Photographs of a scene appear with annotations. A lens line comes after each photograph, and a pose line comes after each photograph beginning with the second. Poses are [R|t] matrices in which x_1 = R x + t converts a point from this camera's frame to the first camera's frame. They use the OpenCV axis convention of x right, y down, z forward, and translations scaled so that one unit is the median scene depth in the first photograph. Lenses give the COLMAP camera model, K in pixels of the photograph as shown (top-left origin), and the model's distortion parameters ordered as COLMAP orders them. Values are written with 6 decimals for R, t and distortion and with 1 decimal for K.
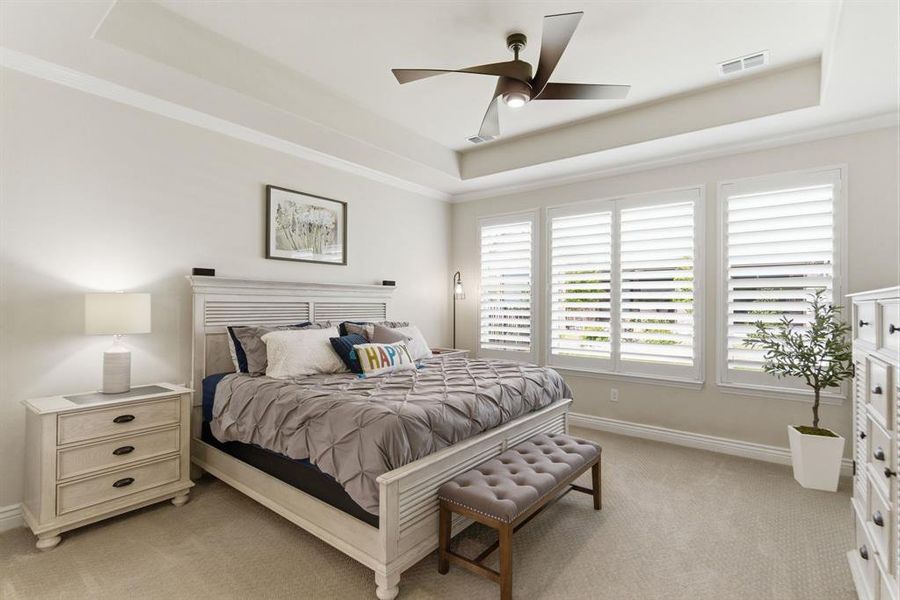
lens RADIAL K [[431.0, 0, 451.3], [0, 431.0, 298.7], [0, 0, 1]] dist [0.001934, -0.000896]
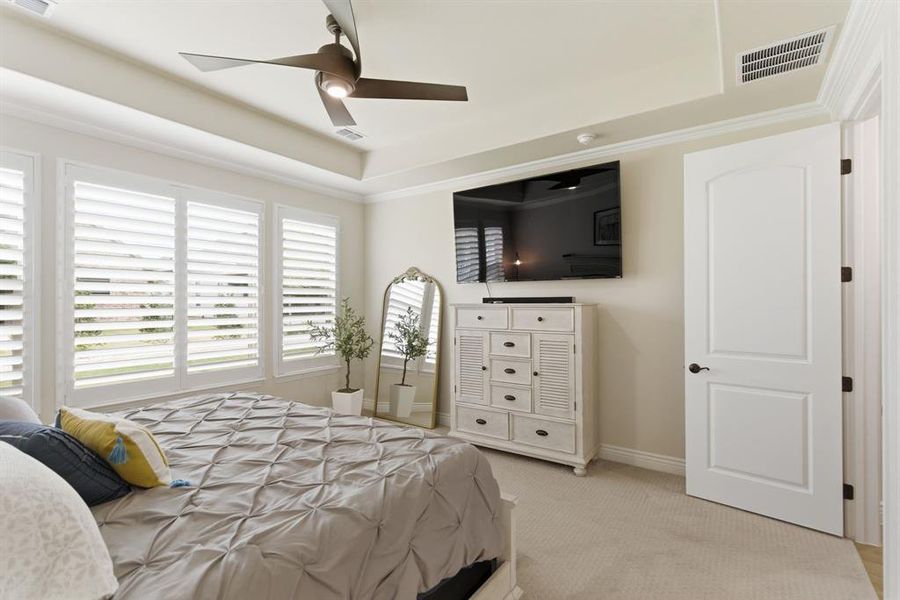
lens RADIAL K [[431.0, 0, 451.3], [0, 431.0, 298.7], [0, 0, 1]] dist [0.001934, -0.000896]
pose [[-0.062718, -0.001745, 0.998030, -0.585989], [-0.009144, 0.999958, 0.001173, -0.018798], [-0.997989, -0.009053, -0.062731, 0.615140]]
